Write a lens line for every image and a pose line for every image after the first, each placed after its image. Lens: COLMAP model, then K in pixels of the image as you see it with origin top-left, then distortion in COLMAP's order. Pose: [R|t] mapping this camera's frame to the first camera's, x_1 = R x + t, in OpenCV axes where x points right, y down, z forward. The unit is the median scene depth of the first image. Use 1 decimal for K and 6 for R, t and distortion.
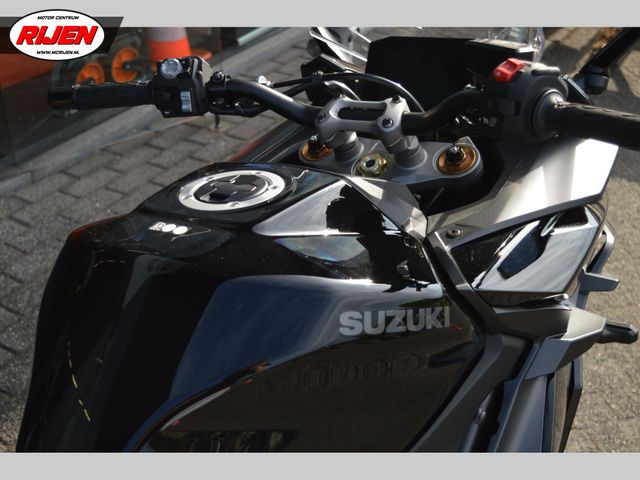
lens RADIAL K [[895.2, 0, 319.9], [0, 895.2, 239.9], [0, 0, 1]] dist [0.017755, 0.000000]
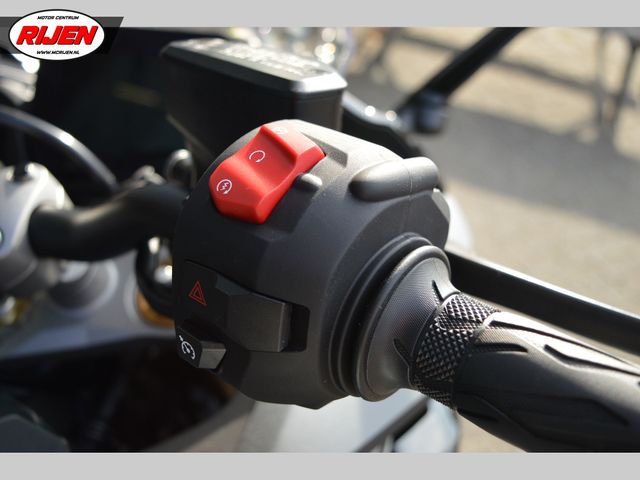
lens RADIAL K [[670.5, 0, 320.1], [0, 670.5, 240.1], [0, 0, 1]] dist [-0.000832, 0.000000]
pose [[0.972115, -0.022948, 0.233378, 0.180163], [0.001465, 0.995775, 0.091814, -0.188534], [-0.234499, -0.088912, 0.968042, 0.803332]]
